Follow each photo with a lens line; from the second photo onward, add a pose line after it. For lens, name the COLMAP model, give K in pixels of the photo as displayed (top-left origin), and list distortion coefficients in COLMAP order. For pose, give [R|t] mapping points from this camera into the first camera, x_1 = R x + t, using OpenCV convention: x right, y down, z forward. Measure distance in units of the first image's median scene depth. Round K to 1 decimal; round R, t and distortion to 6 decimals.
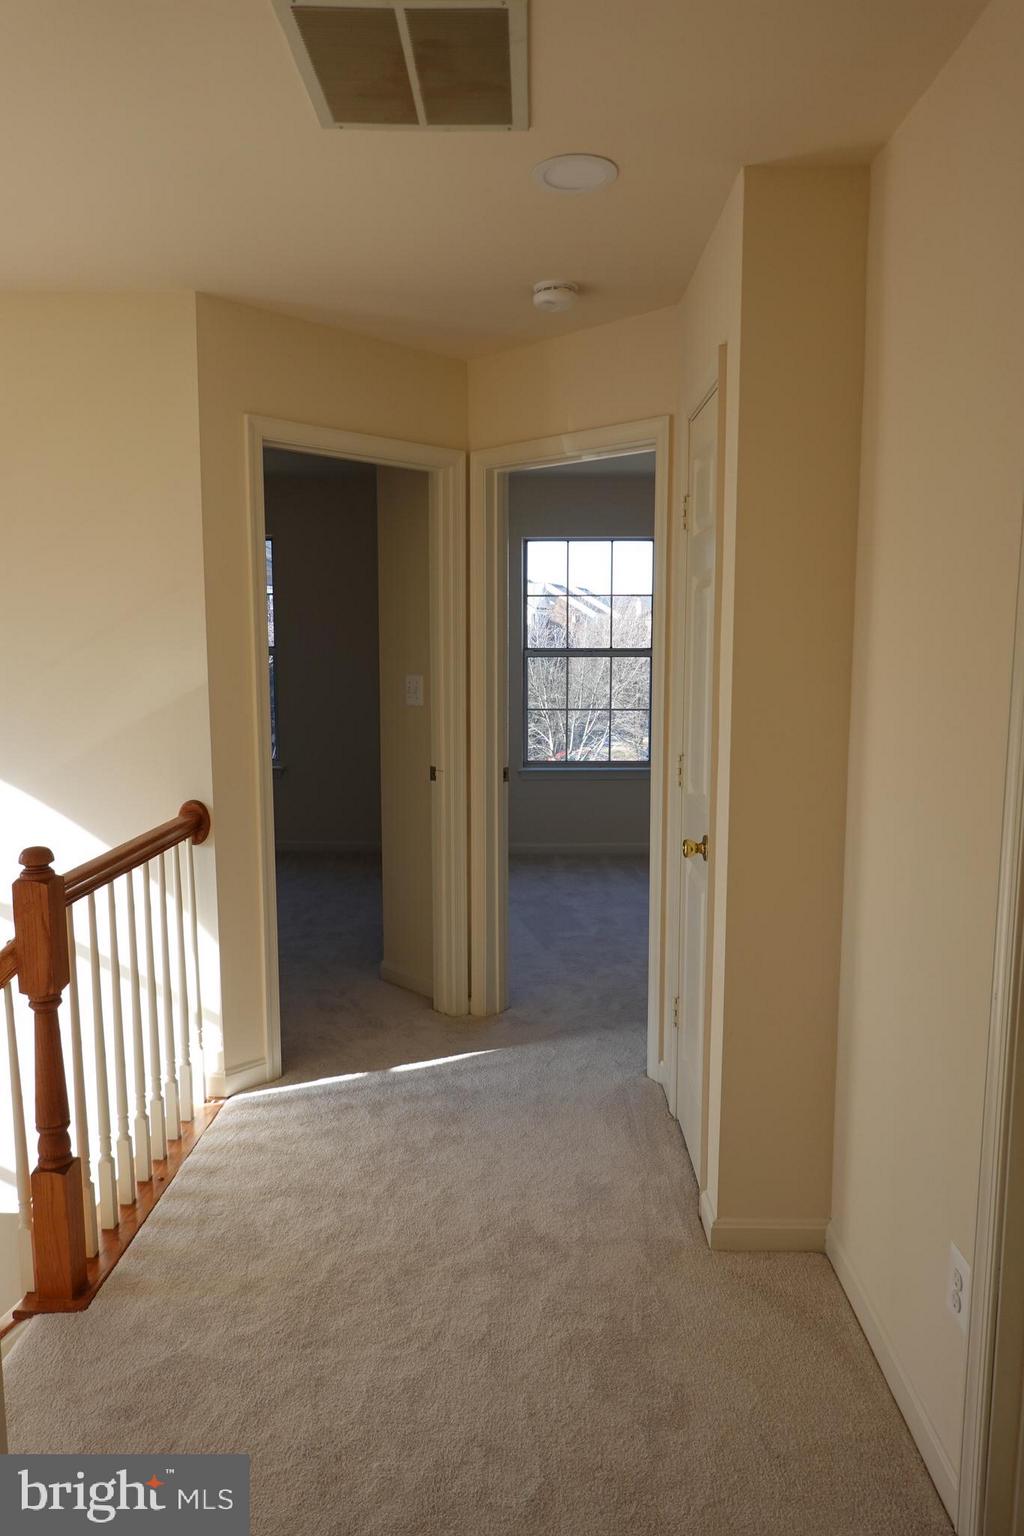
lens RADIAL K [[1025.7, 0, 513.0], [0, 1025.7, 771.0], [0, 0, 1]] dist [0.004118, 0.007841]
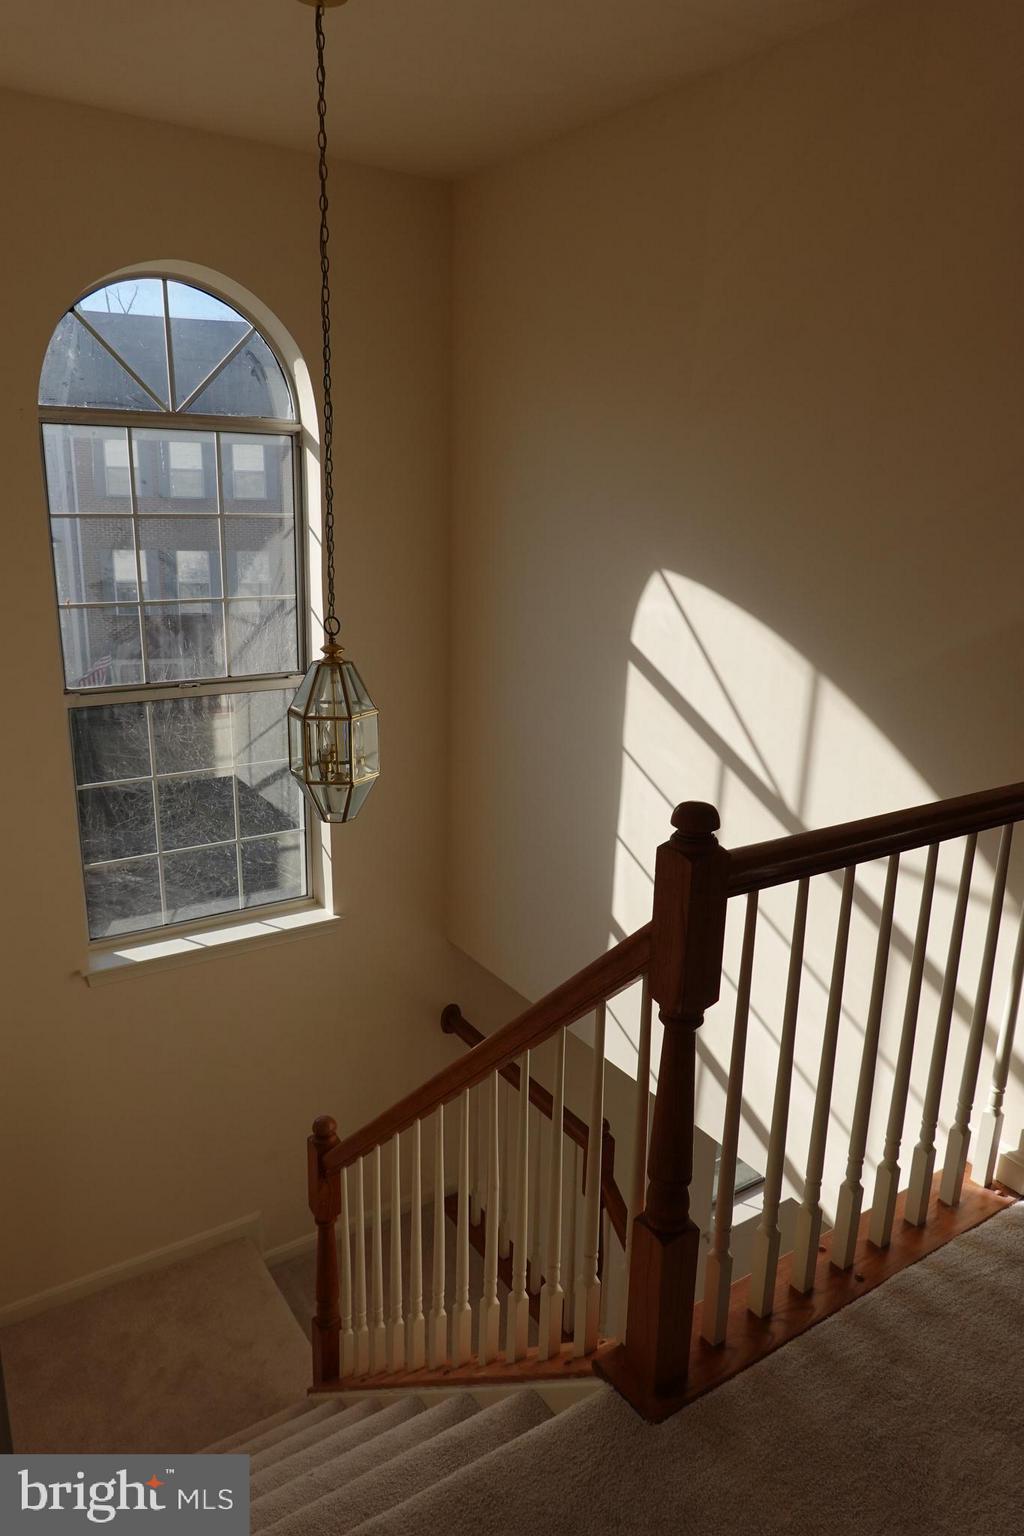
lens RADIAL K [[1025.7, 0, 510.9], [0, 1025.7, 767.8], [0, 0, 1]] dist [0.004118, 0.007841]
pose [[0.569624, 0.217820, -0.792517, 0.008430], [-0.123174, 0.975977, 0.179711, -0.049235], [0.812623, -0.004750, 0.582770, 0.404005]]
